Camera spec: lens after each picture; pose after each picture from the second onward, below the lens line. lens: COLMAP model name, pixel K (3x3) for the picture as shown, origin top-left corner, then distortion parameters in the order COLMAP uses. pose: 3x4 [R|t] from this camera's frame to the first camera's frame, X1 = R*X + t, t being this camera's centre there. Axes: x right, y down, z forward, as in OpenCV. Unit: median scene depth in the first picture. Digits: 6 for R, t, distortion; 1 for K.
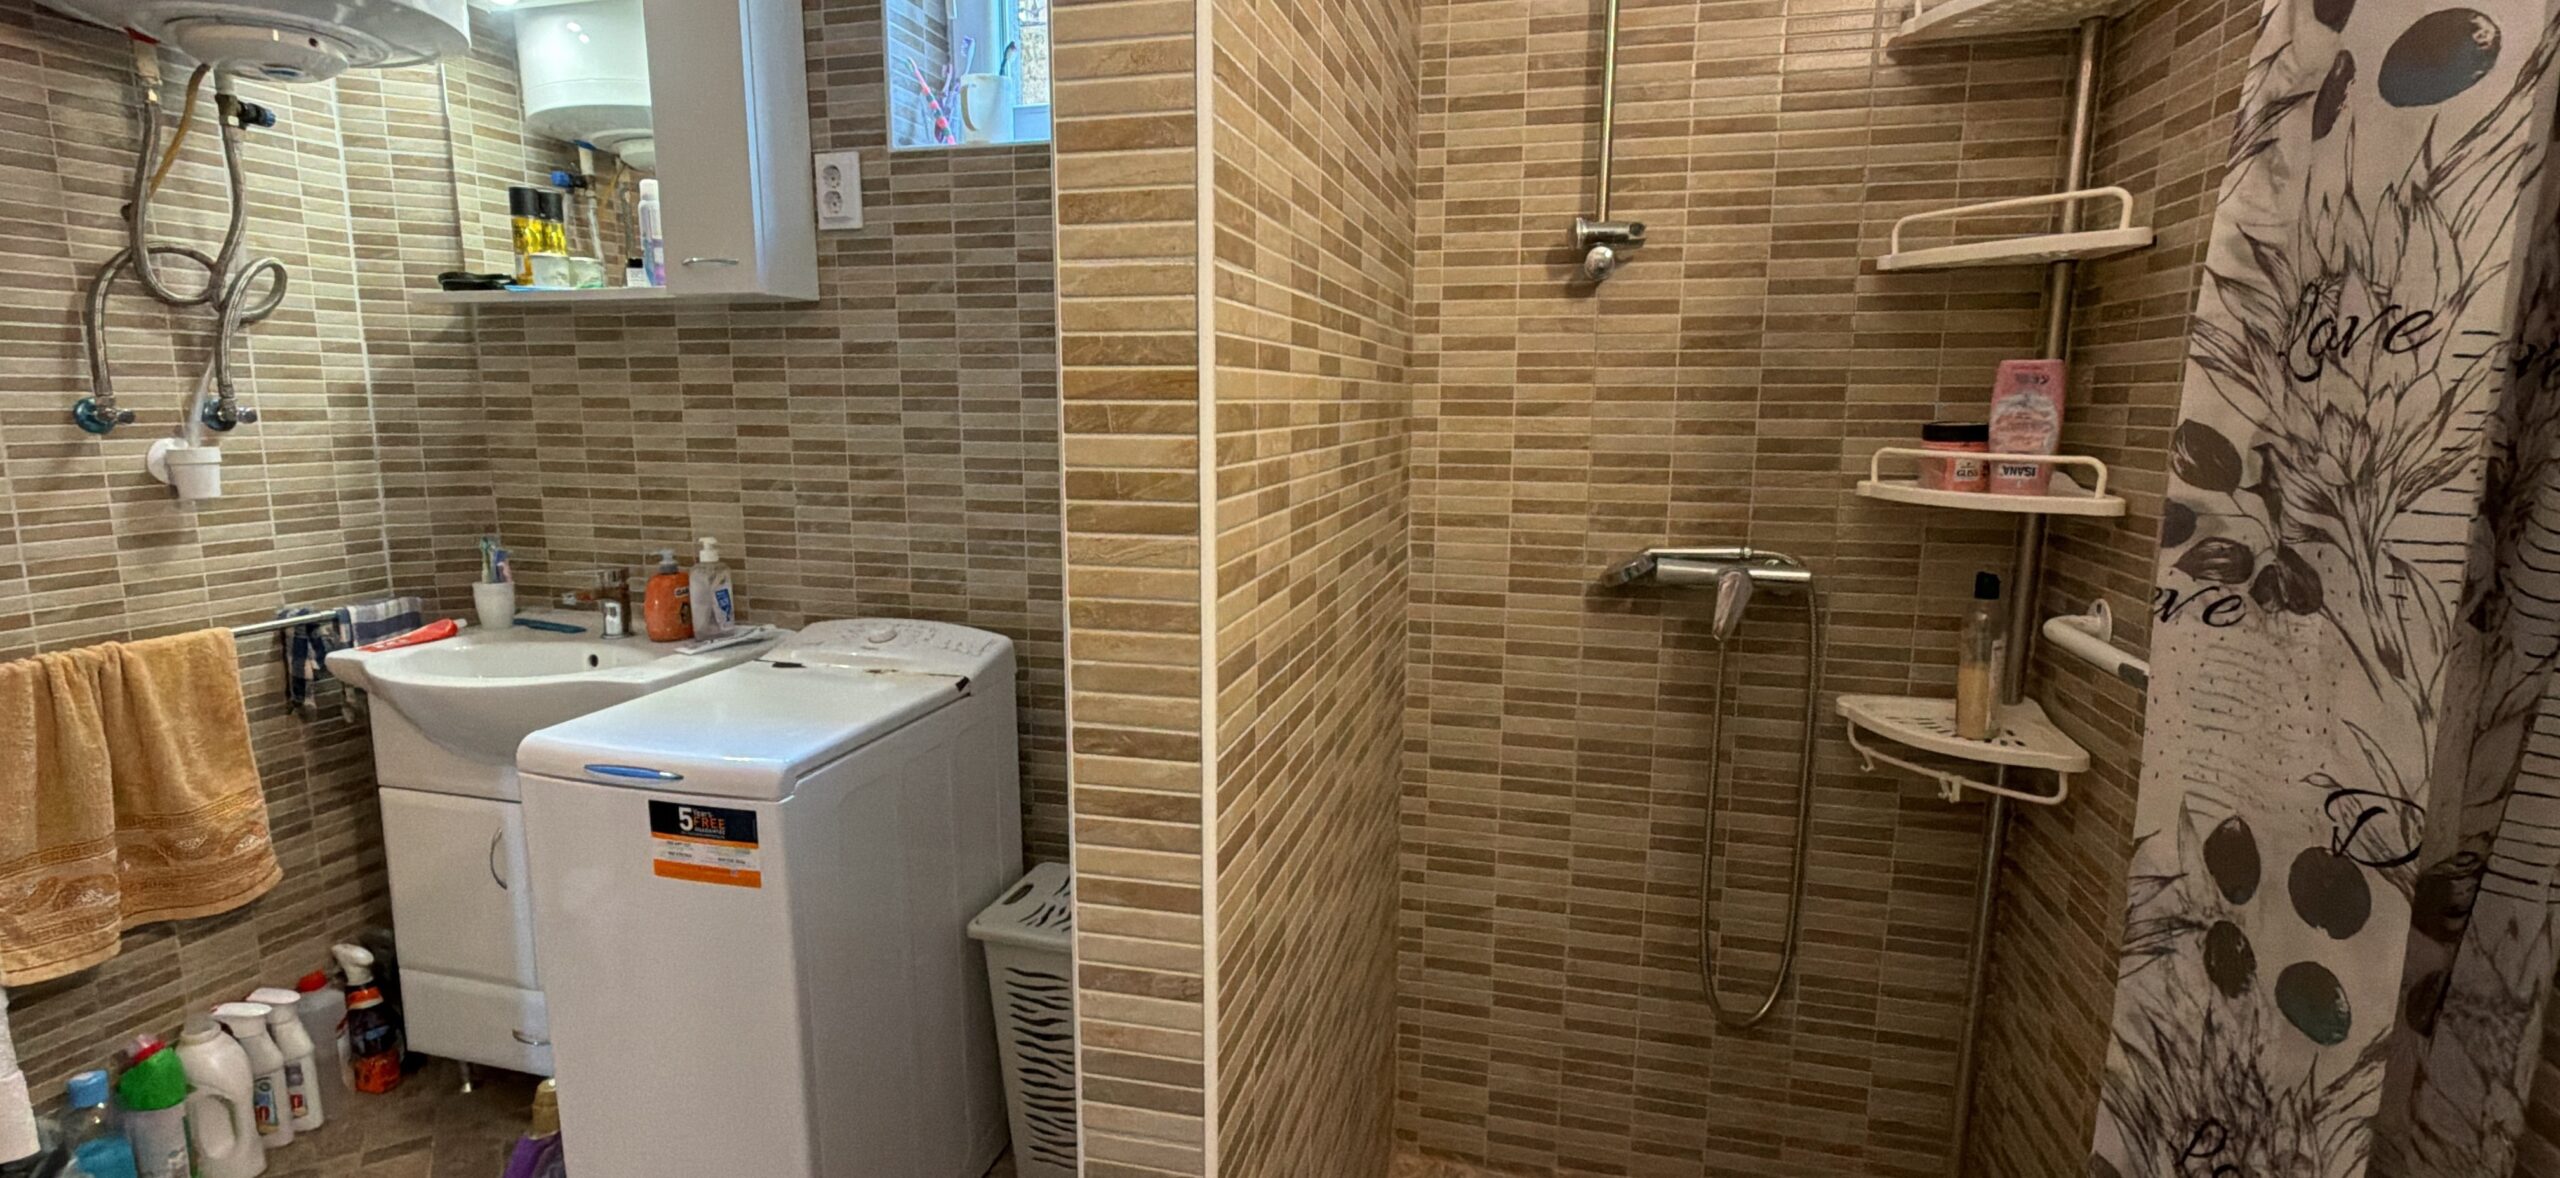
lens RADIAL K [[1163.1, 0, 1279.7], [0, 1163.1, 589.9], [0, 0, 1]] dist [-0.000570, 0.001194]
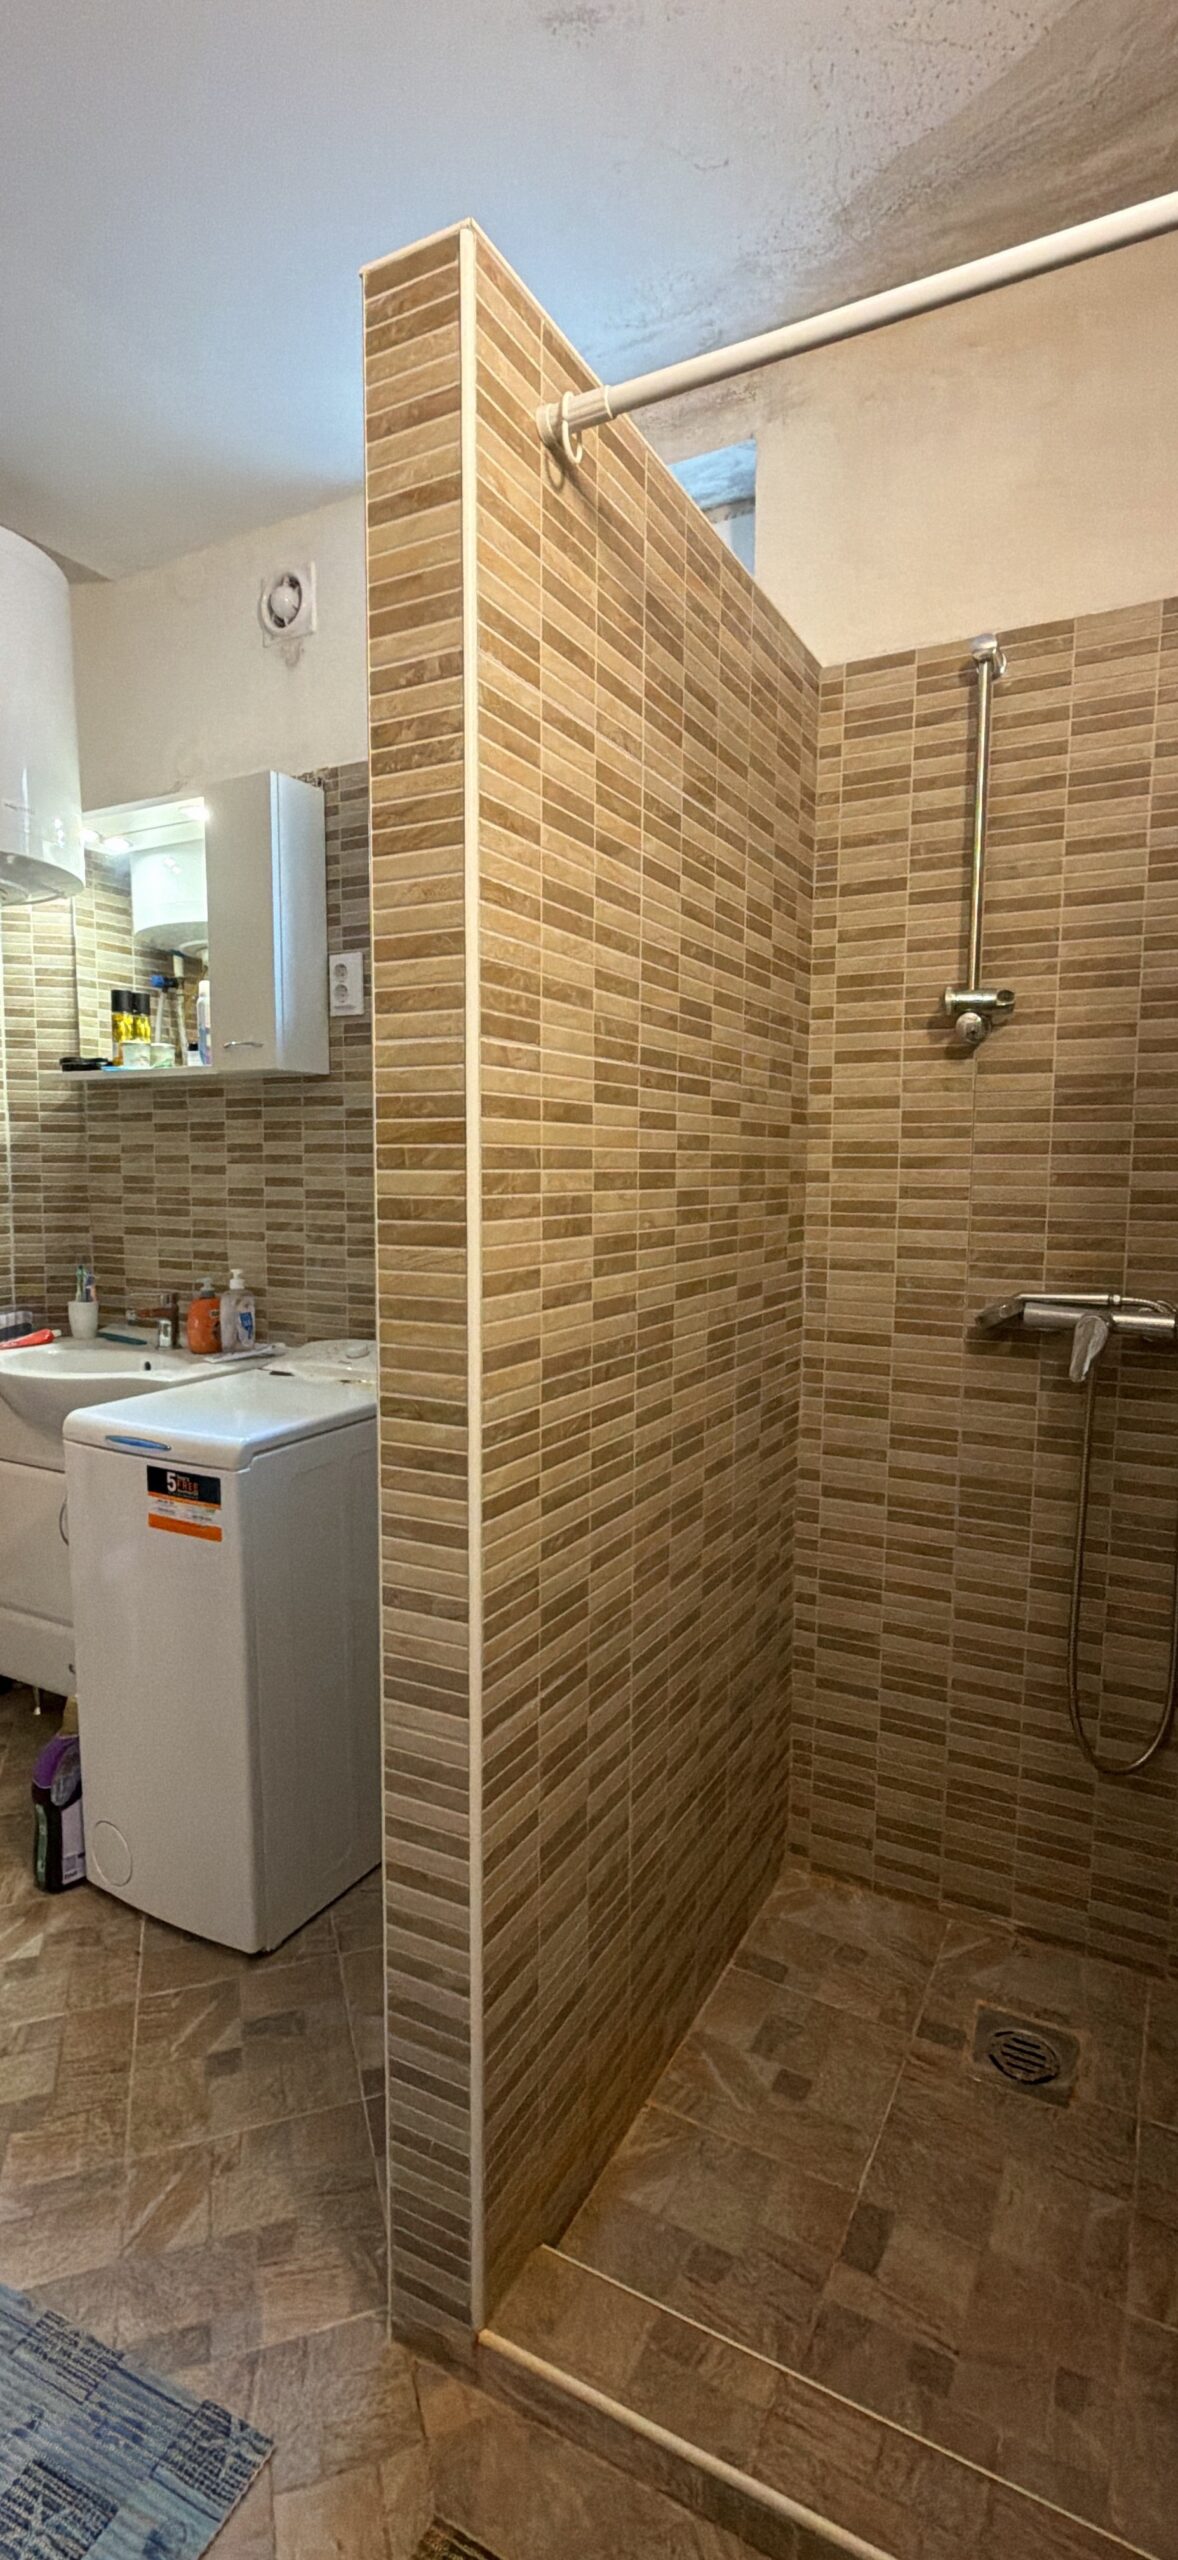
lens RADIAL K [[1163.1, 0, 591.7], [0, 1163.1, 1285.4], [0, 0, 1]] dist [-0.000570, 0.001194]
pose [[0.972108, 0.025492, -0.233143, 0.173863], [-0.039562, 0.997654, -0.055874, 0.029081], [0.231171, 0.063539, 0.970836, -0.103361]]
